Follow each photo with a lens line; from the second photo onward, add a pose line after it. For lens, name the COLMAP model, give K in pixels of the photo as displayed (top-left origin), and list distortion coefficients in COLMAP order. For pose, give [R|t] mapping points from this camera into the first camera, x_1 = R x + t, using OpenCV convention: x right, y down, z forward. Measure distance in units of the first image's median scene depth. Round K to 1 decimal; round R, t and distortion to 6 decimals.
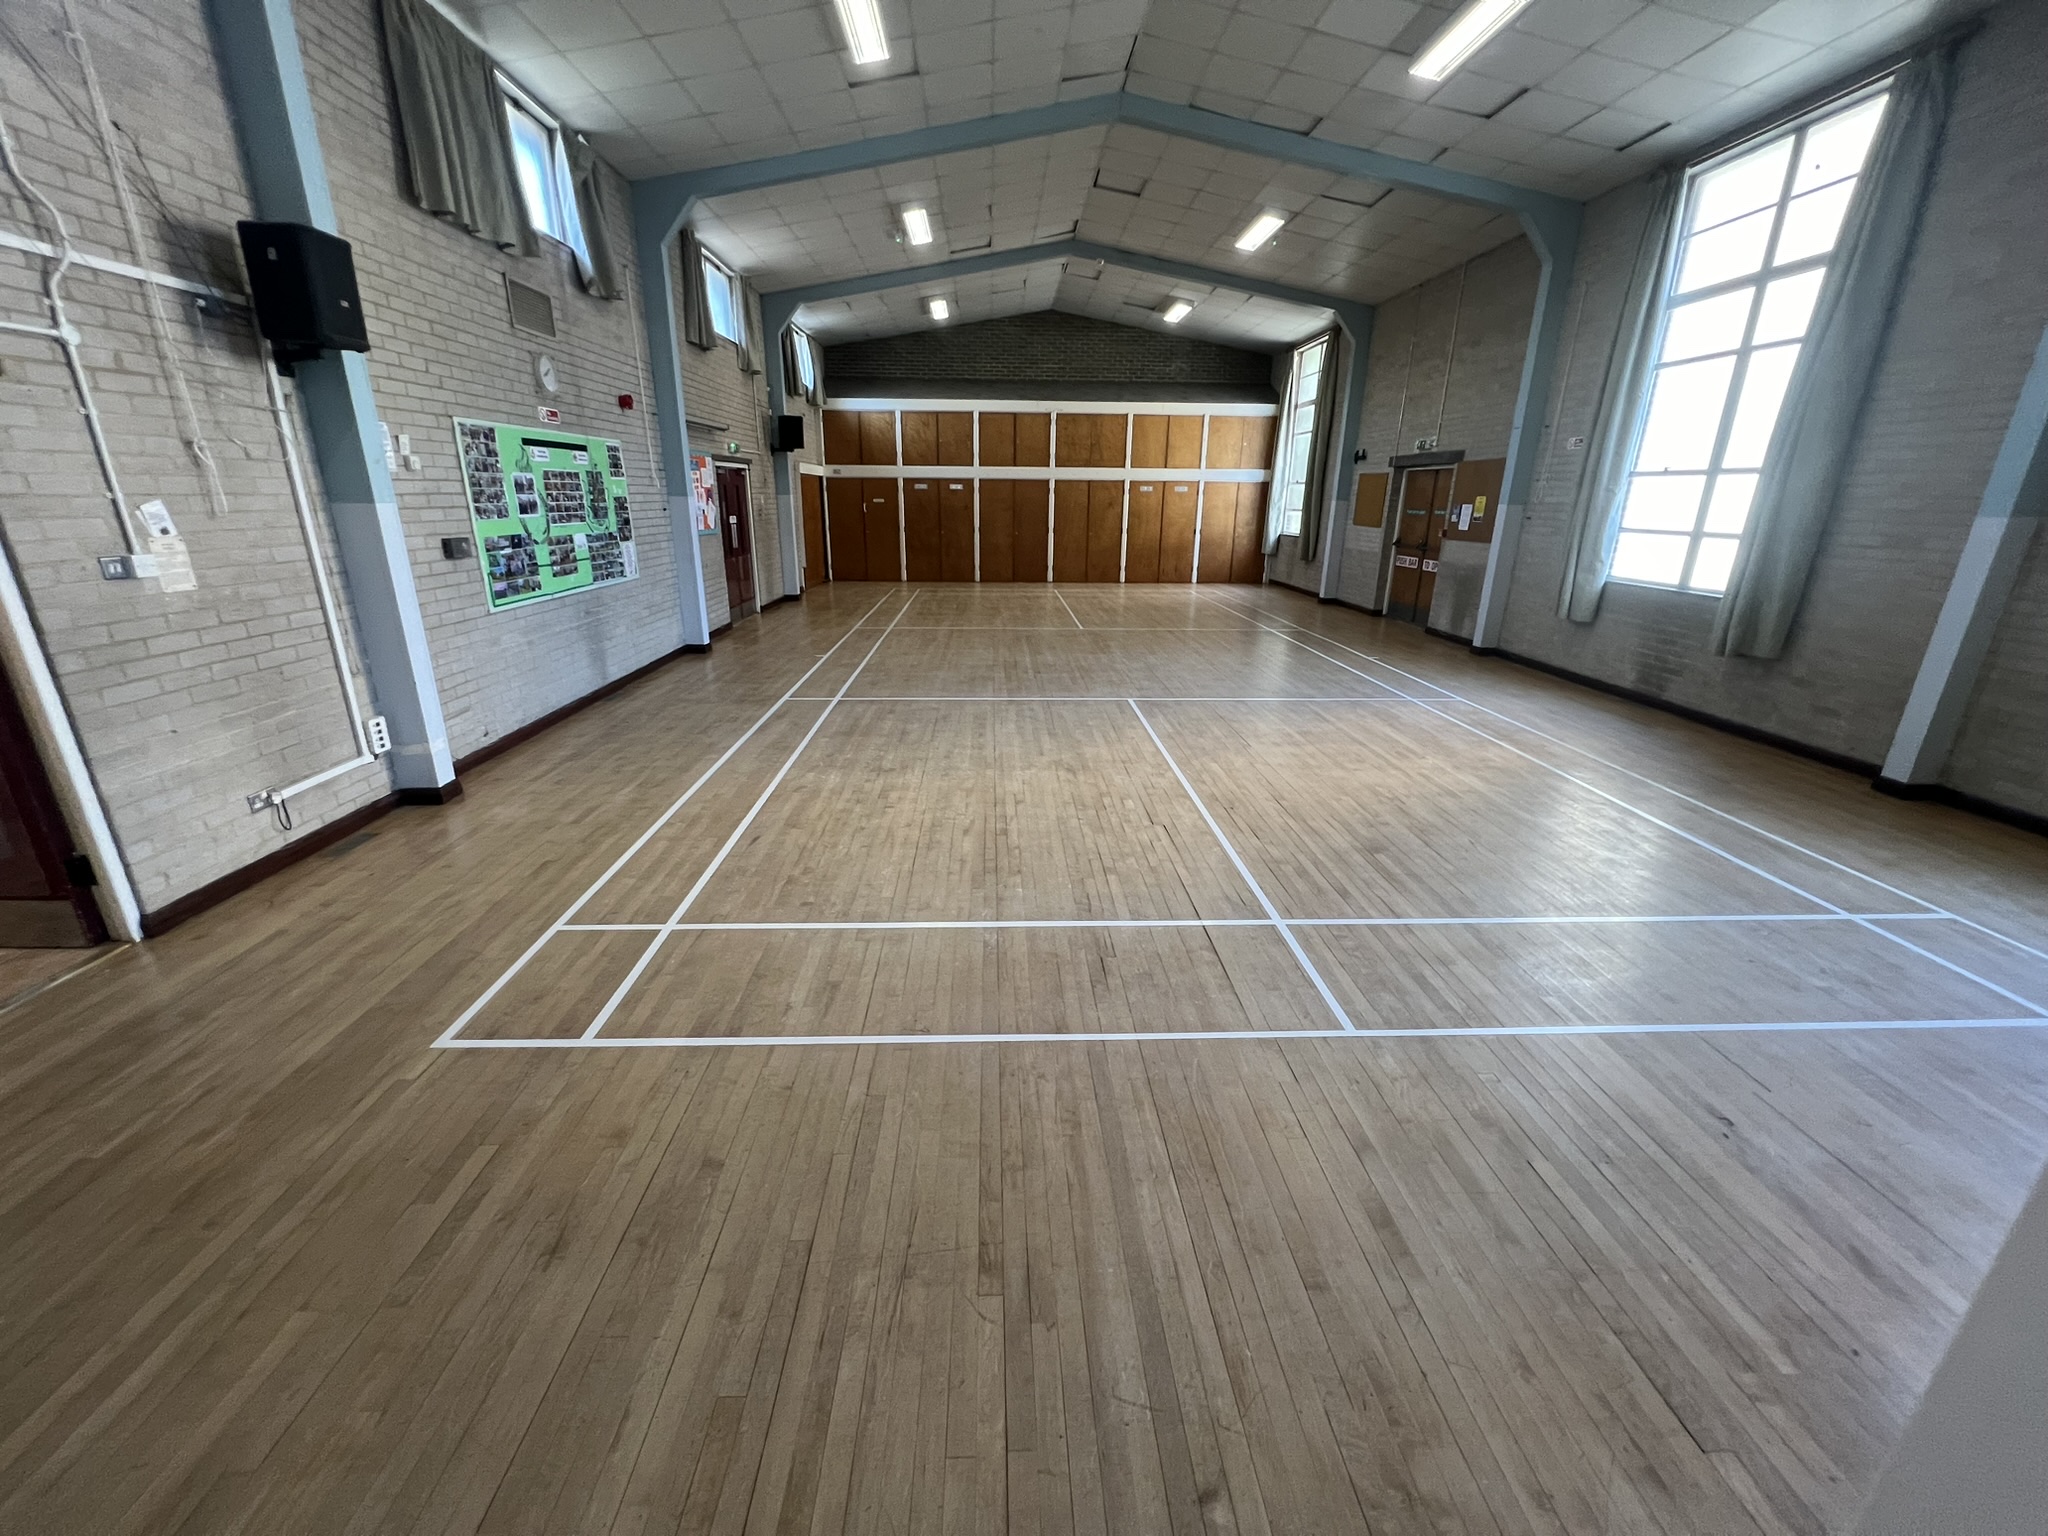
lens RADIAL K [[816.7, 0, 1019.0], [0, 816.7, 764.0], [0, 0, 1]] dist [-0.000949, -0.000044]
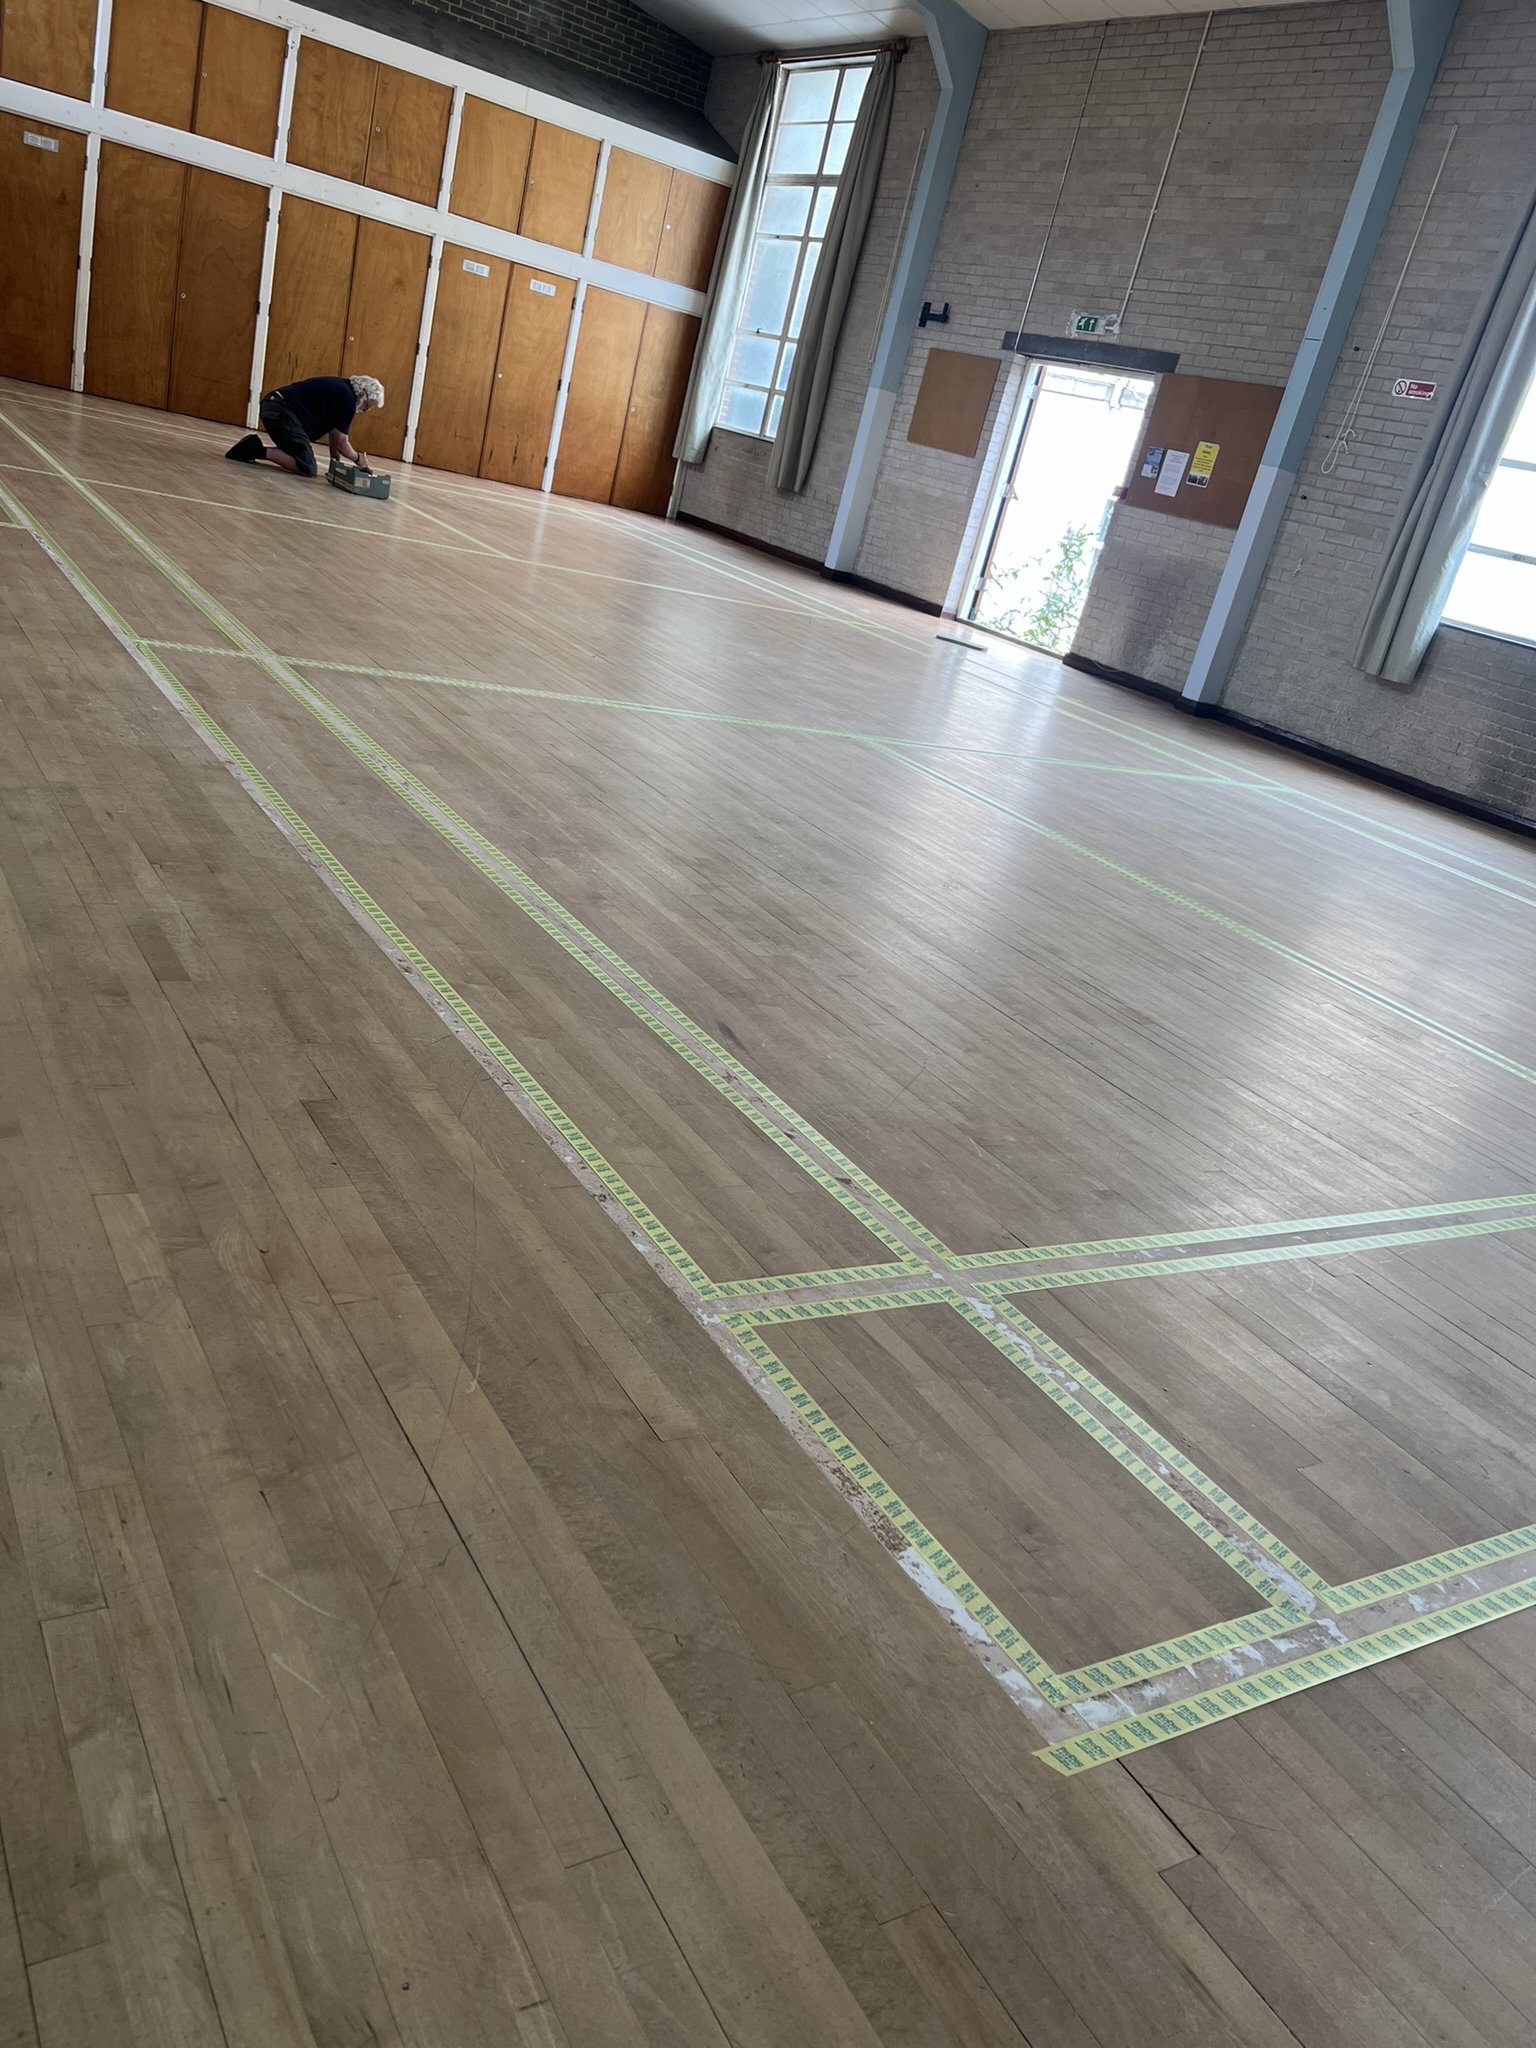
lens RADIAL K [[1537.9, 0, 751.5], [0, 1537.9, 1037.8], [0, 0, 1]] dist [0.060073, -0.067458]
pose [[0.850213, 0.000692, 0.526439, -0.520673], [-0.064318, 0.992644, 0.102570, 0.013467], [-0.522495, -0.121066, 0.844003, 0.275355]]
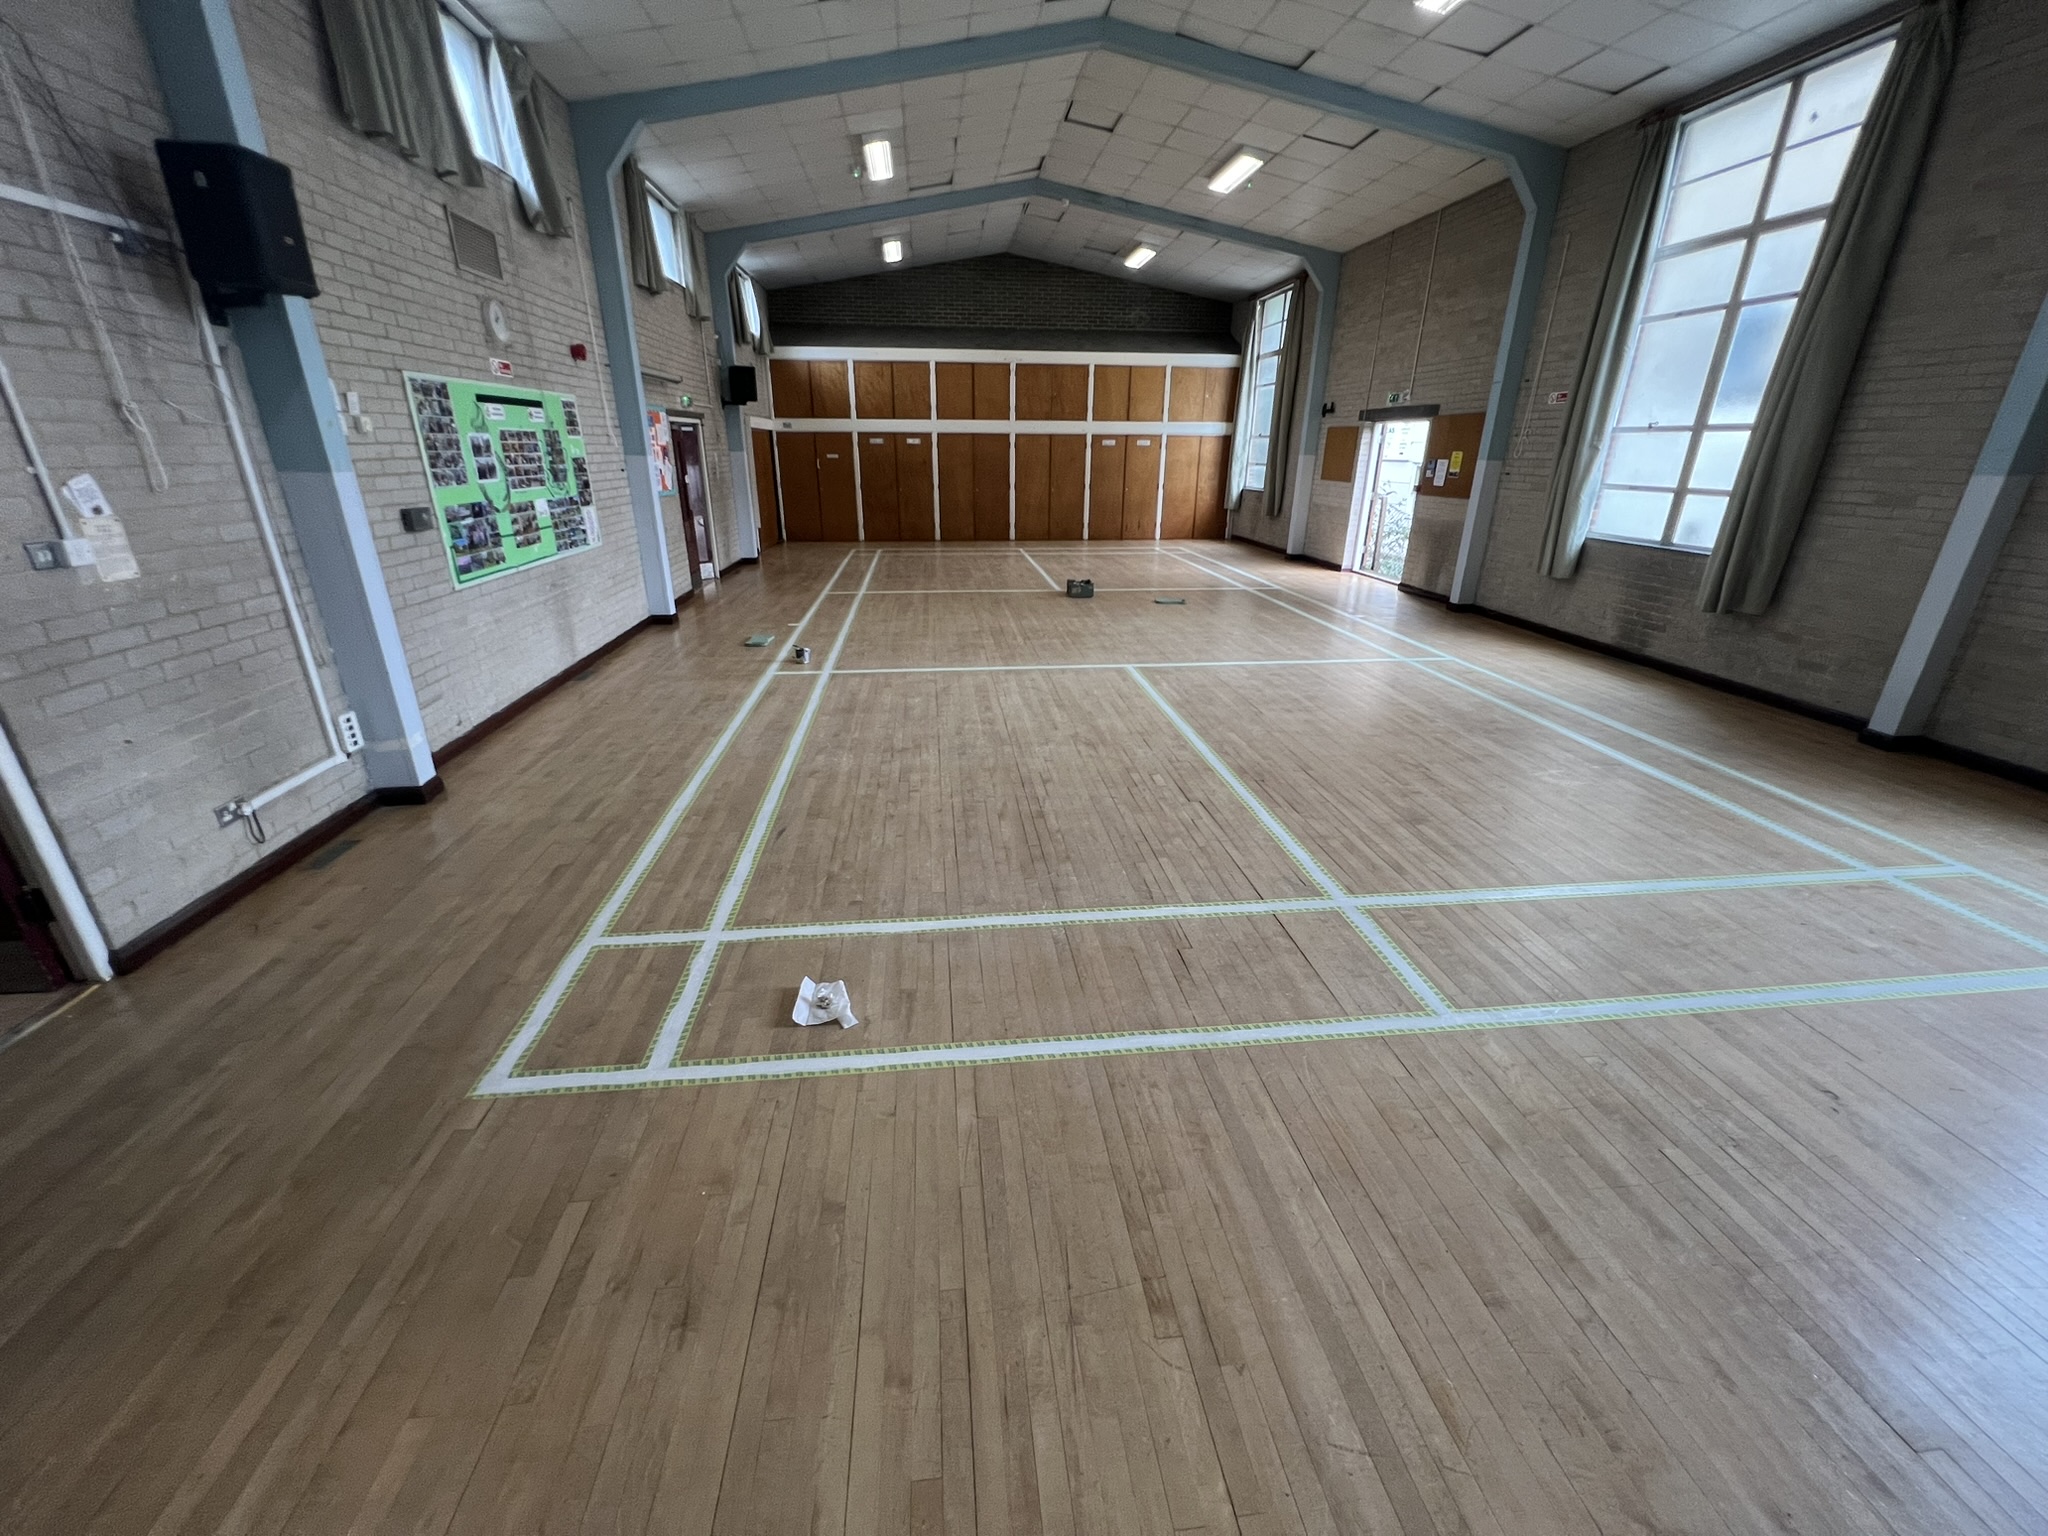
lens RADIAL K [[816.7, 0, 1019.0], [0, 816.7, 764.0], [0, 0, 1]] dist [-0.000949, -0.000044]
pose [[0.997256, -0.029944, 0.067702, -0.081889], [0.026318, 0.998203, 0.053840, -0.022208], [-0.069192, -0.051910, 0.996252, 0.033891]]
